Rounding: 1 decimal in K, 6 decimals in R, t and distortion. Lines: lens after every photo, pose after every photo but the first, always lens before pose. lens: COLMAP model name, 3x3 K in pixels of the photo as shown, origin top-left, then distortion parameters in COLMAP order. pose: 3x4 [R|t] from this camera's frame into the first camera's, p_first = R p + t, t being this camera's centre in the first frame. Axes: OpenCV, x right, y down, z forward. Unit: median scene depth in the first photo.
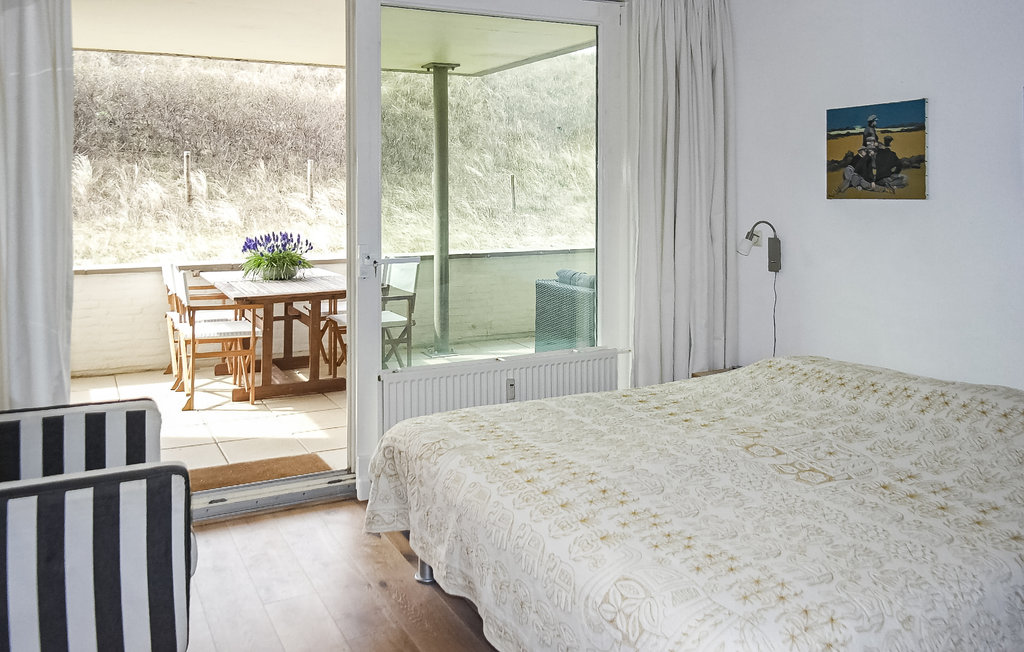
lens RADIAL K [[855.9, 0, 515.5], [0, 855.9, 295.3], [0, 0, 1]] dist [0.008323, -0.000411]
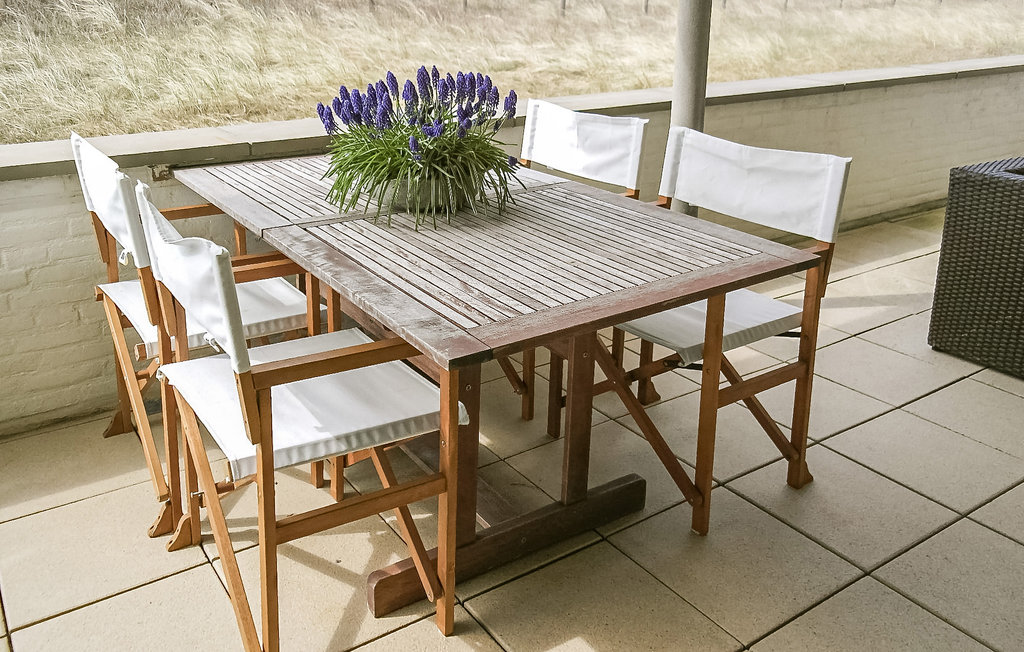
lens RADIAL K [[855.9, 0, 515.5], [0, 855.9, 295.3], [0, 0, 1]] dist [0.008323, -0.000411]
pose [[0.991043, -0.041412, 0.126957, -0.269610], [0.012311, 0.974986, 0.221925, -0.056487], [-0.132971, -0.218374, 0.966763, 0.600672]]
